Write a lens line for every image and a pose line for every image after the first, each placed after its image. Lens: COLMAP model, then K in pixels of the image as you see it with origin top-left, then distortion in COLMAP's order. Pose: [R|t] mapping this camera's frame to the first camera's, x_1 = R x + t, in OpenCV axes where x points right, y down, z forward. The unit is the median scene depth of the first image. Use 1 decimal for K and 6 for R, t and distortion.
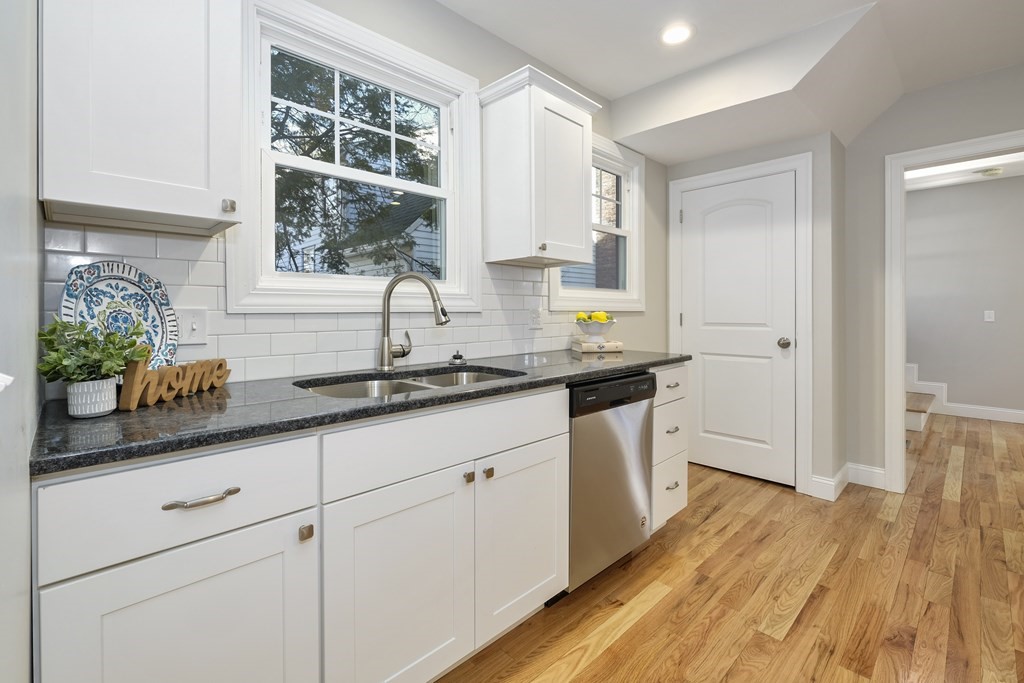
lens RADIAL K [[457.6, 0, 509.4], [0, 457.6, 315.7], [0, 0, 1]] dist [0.006487, -0.003923]
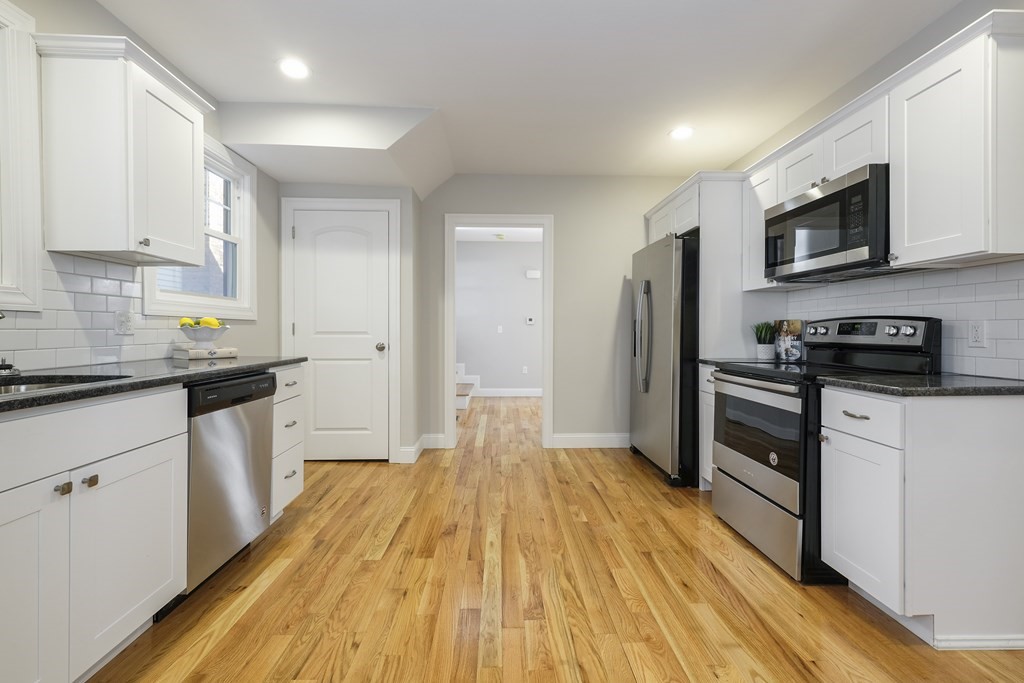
lens RADIAL K [[457.6, 0, 519.5], [0, 457.6, 329.8], [0, 0, 1]] dist [0.006487, -0.003923]
pose [[0.669692, 0.001236, 0.742638, -0.106706], [0.006652, 0.999949, -0.007663, 0.038730], [-0.742609, 0.010072, 0.669649, -0.170420]]
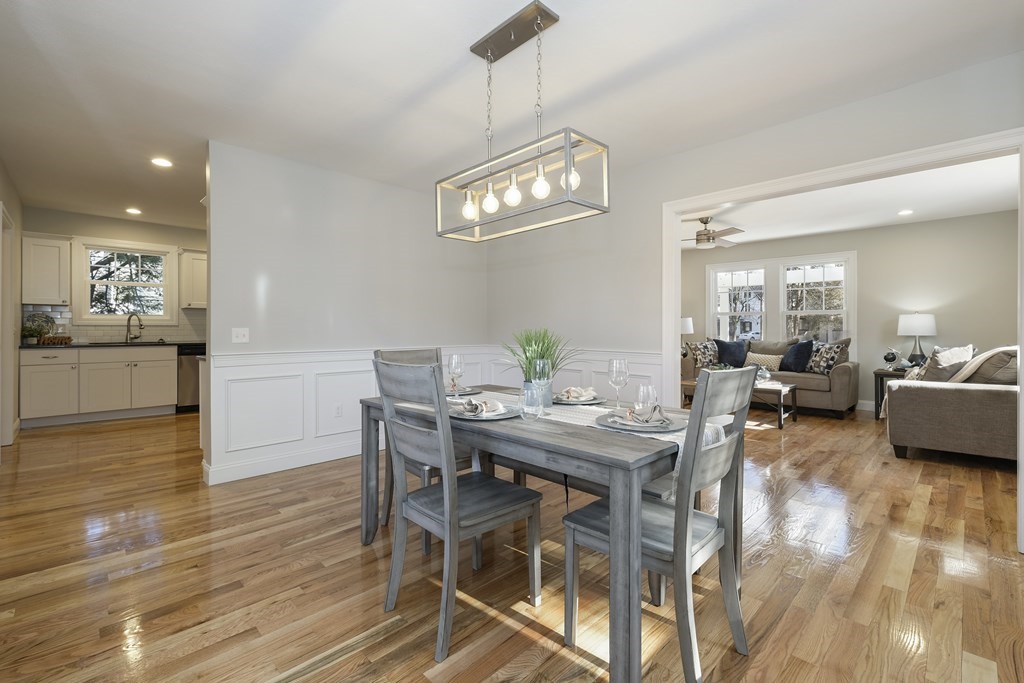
lens RADIAL K [[457.6, 0, 524.4], [0, 457.6, 332.3], [0, 0, 1]] dist [0.006487, -0.003923]
pose [[0.999969, 0.003703, 0.006929, 2.323807], [-0.003702, 0.999993, -0.000163, 0.031255], [-0.006930, 0.000137, 0.999976, -2.123916]]
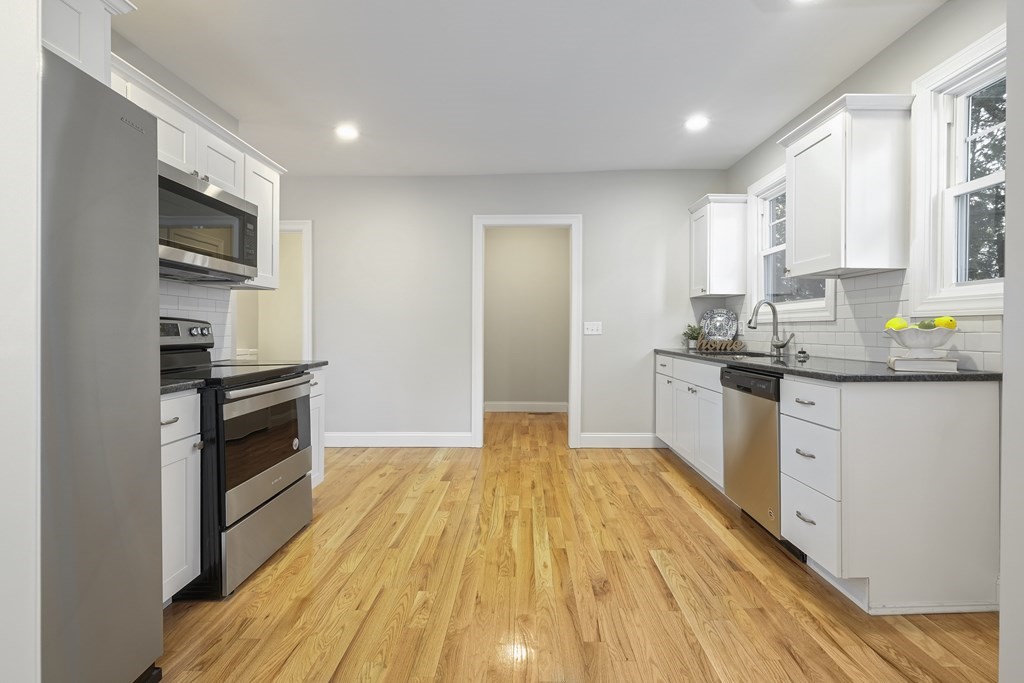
lens RADIAL K [[457.6, 0, 508.5], [0, 457.6, 324.7], [0, 0, 1]] dist [0.006487, -0.003923]
pose [[-0.726709, -0.007478, -0.686905, 1.527887], [-0.009257, 0.999957, -0.001092, 0.013577], [0.686883, 0.005565, -0.726746, 1.398174]]
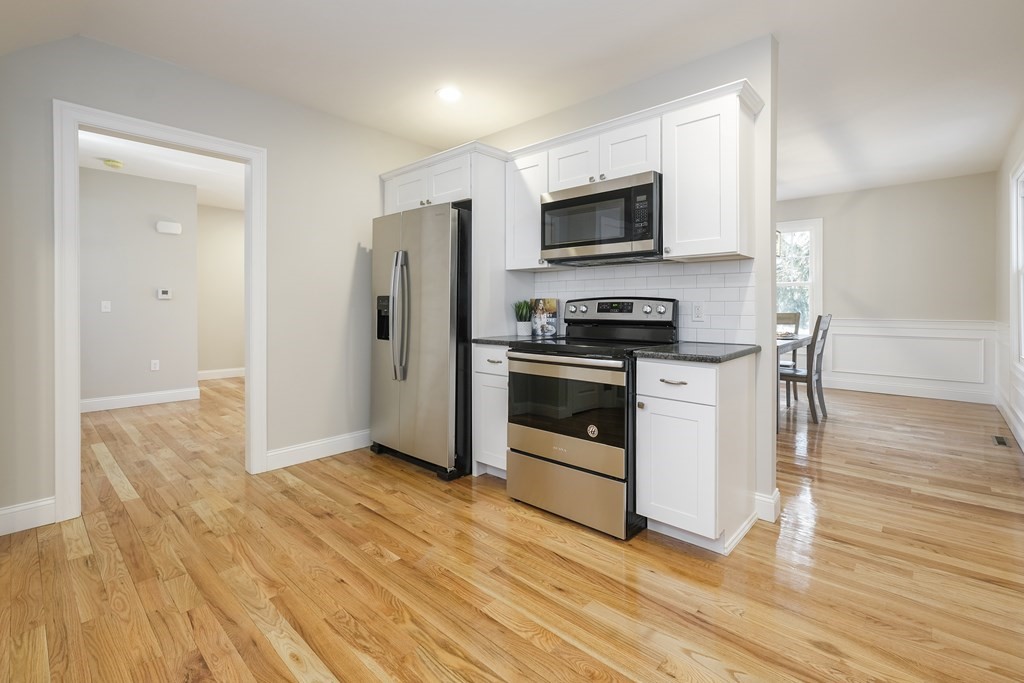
lens RADIAL K [[457.6, 0, 525.9], [0, 457.6, 308.7], [0, 0, 1]] dist [0.006487, -0.003923]
pose [[-0.064171, -0.009992, 0.997889, -0.030071], [0.012946, 0.999857, 0.010845, 0.017497], [-0.997855, 0.013615, -0.064032, 0.346586]]
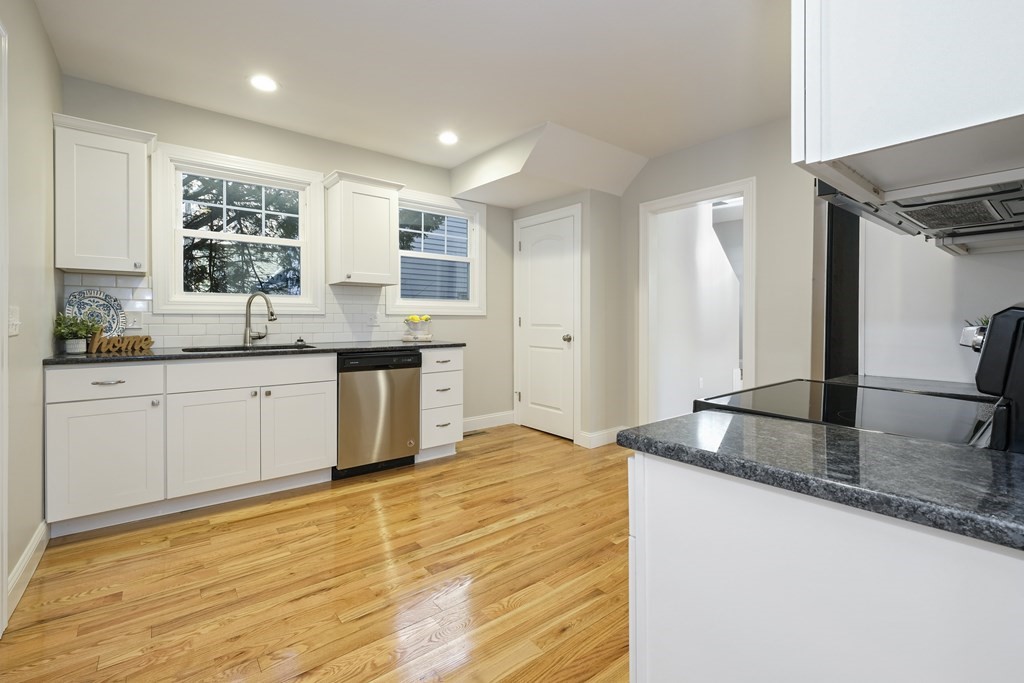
lens RADIAL K [[457.6, 0, 512.6], [0, 457.6, 322.6], [0, 0, 1]] dist [0.006487, -0.003923]
pose [[0.994345, 0.004007, -0.106119, 0.853467], [-0.004171, 0.999990, -0.001326, 0.021927], [0.106113, 0.001761, 0.994353, -0.610608]]
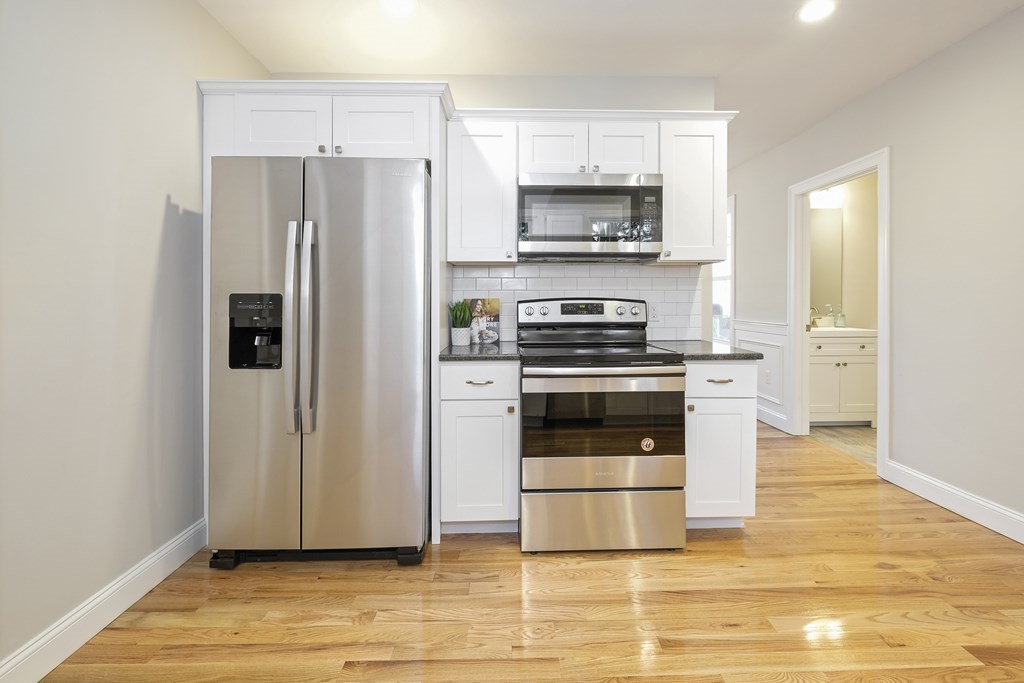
lens RADIAL K [[457.6, 0, 528.5], [0, 457.6, 304.0], [0, 0, 1]] dist [0.006487, -0.003923]
pose [[-0.730105, -0.008289, 0.683285, 0.575266], [0.009138, 0.999719, 0.021892, -0.012588], [-0.683274, 0.022227, -0.729823, 1.063265]]
